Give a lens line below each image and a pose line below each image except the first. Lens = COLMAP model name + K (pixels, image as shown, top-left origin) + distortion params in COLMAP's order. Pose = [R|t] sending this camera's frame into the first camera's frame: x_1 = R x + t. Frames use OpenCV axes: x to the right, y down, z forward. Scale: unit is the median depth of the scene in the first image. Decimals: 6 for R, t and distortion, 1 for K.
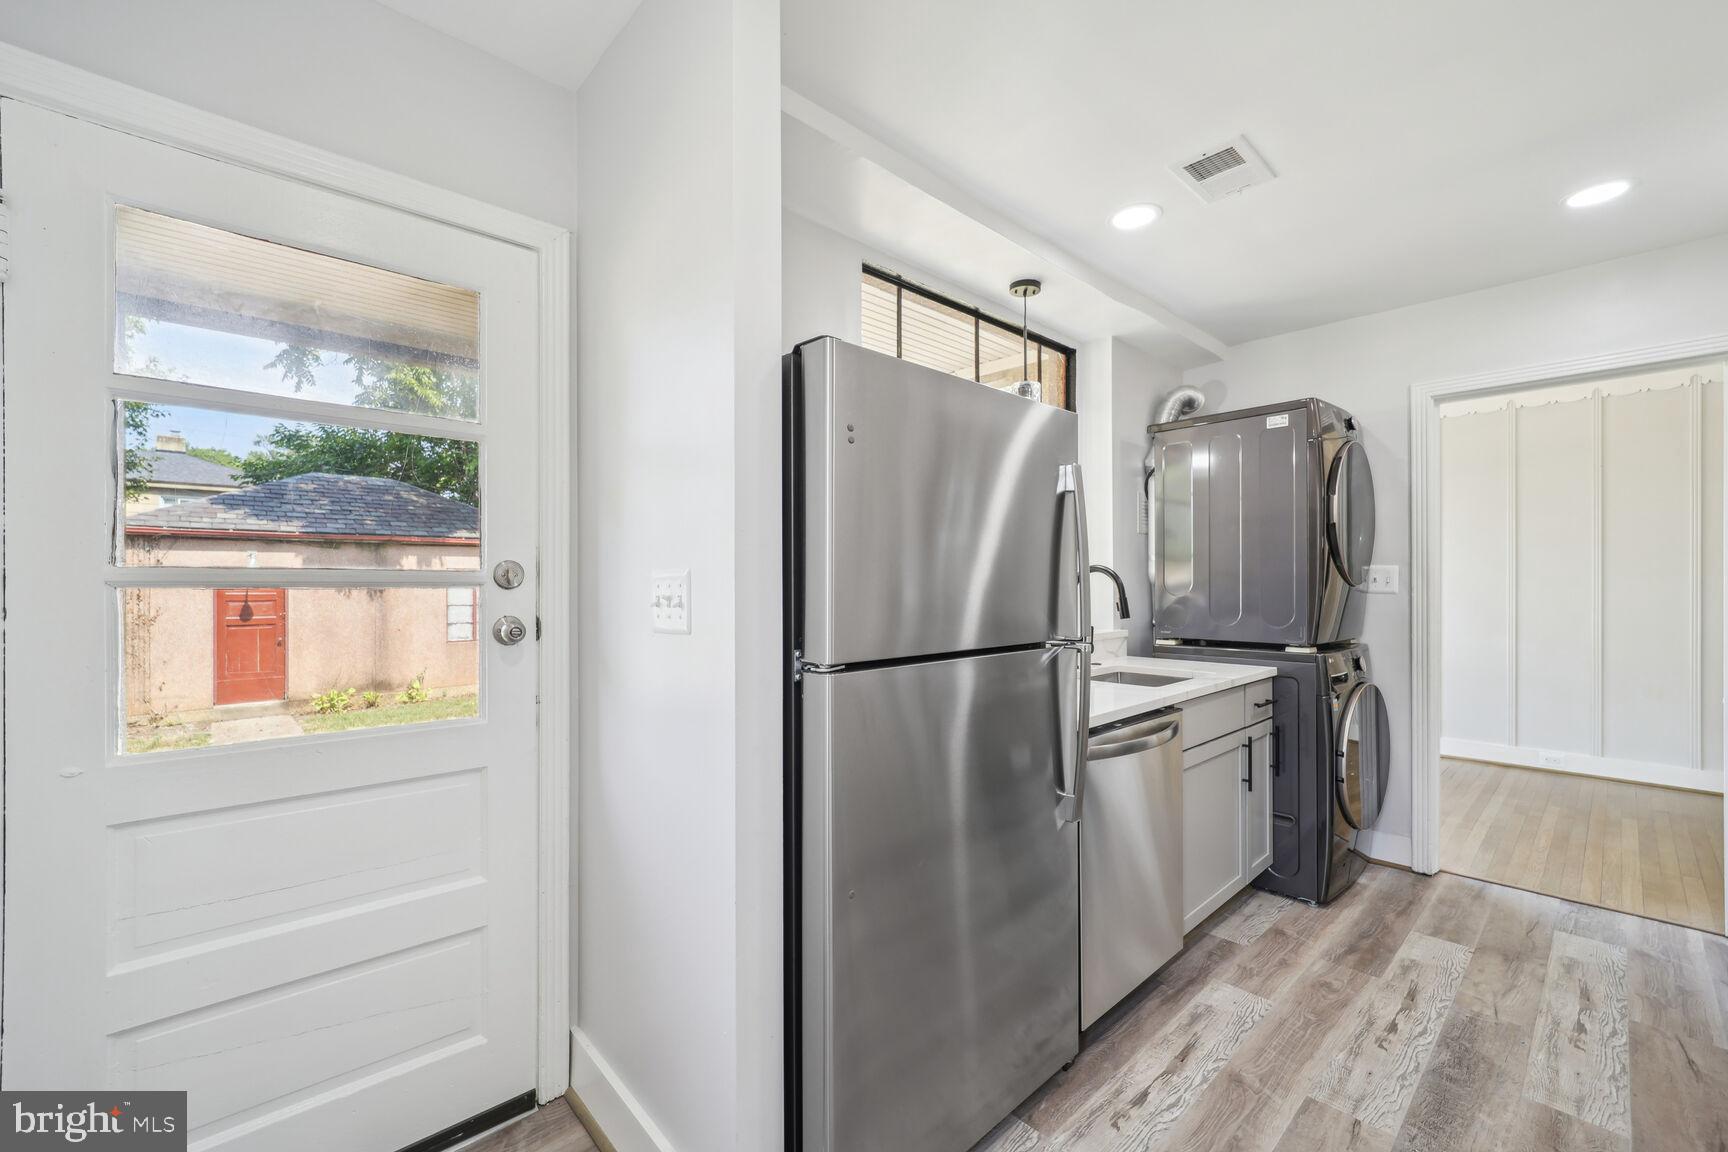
lens RADIAL K [[712.5, 0, 862.3], [0, 712.5, 578.7], [0, 0, 1]] dist [-0.000157, 0.000308]
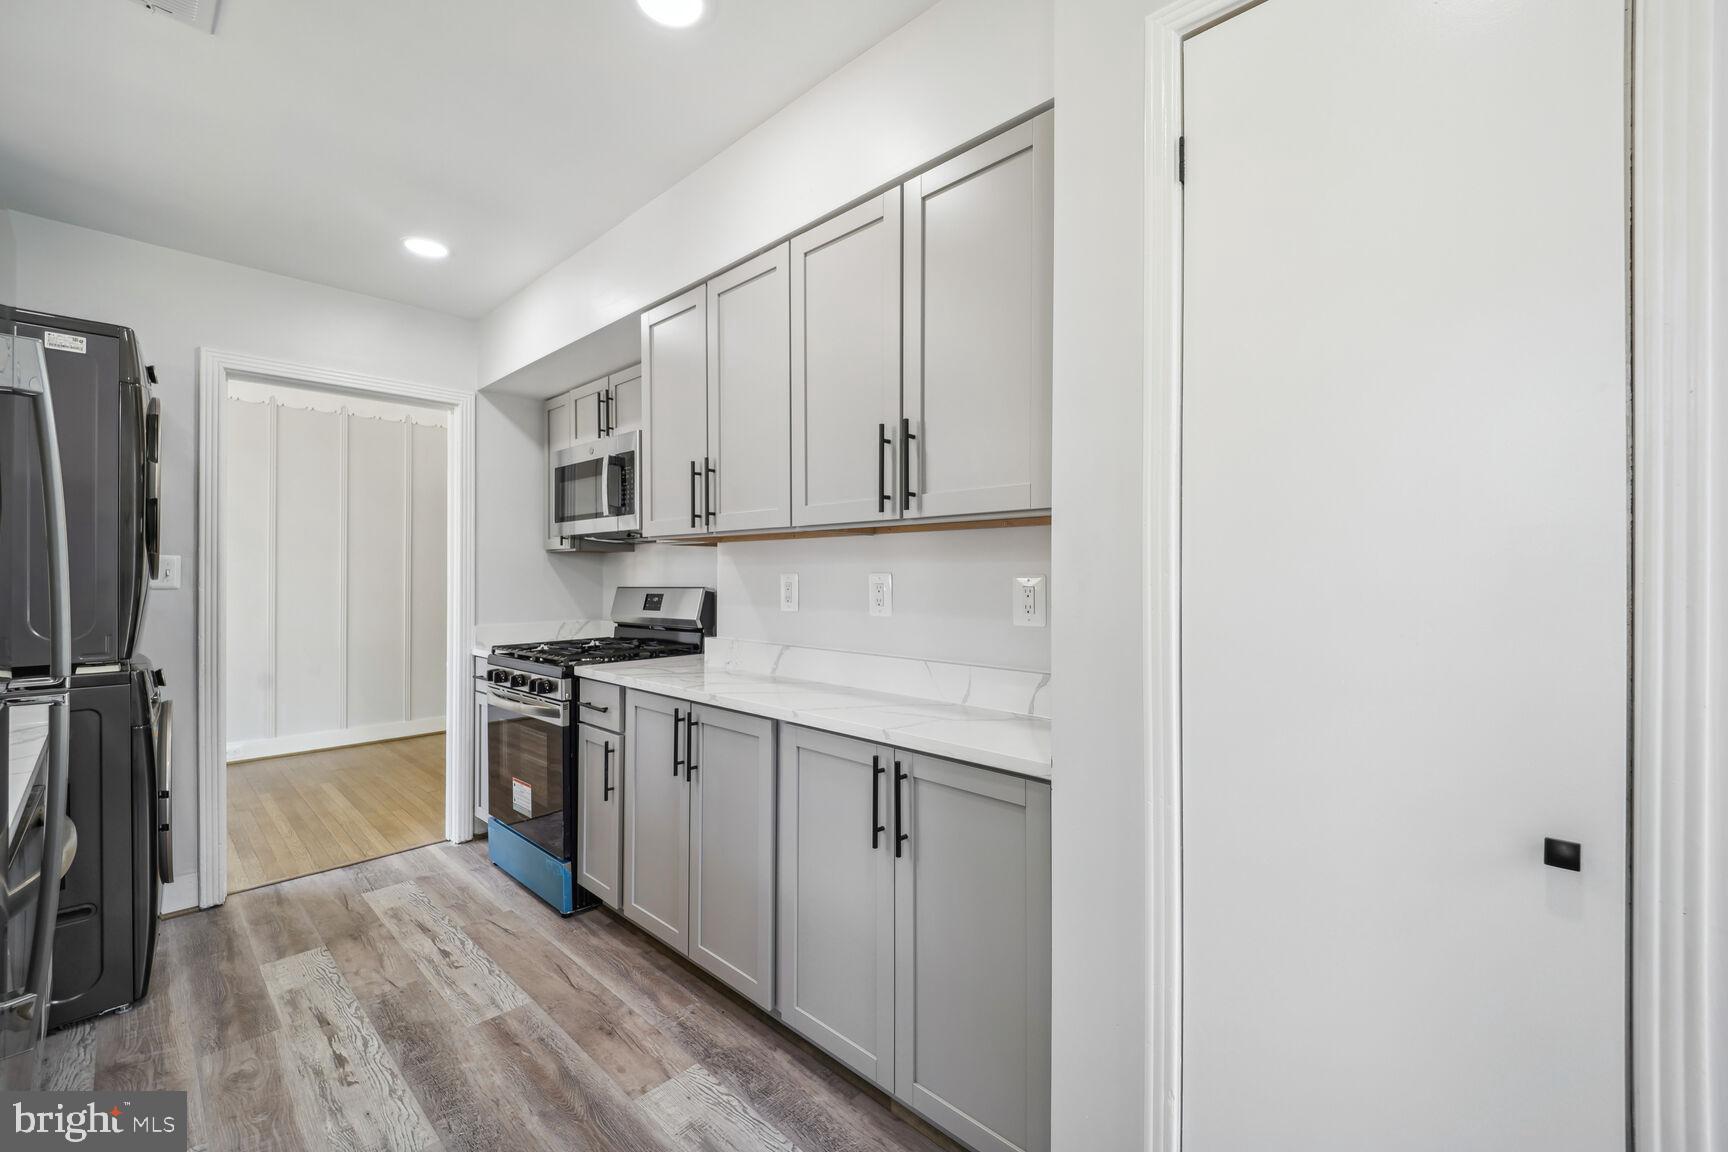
lens RADIAL K [[712.5, 0, 862.3], [0, 712.5, 578.7], [0, 0, 1]] dist [-0.000157, 0.000308]
pose [[-0.058253, -0.002158, 0.998300, -0.182998], [-0.006322, 0.999978, 0.001793, 0.002265], [-0.998282, -0.006206, -0.058265, 0.331808]]
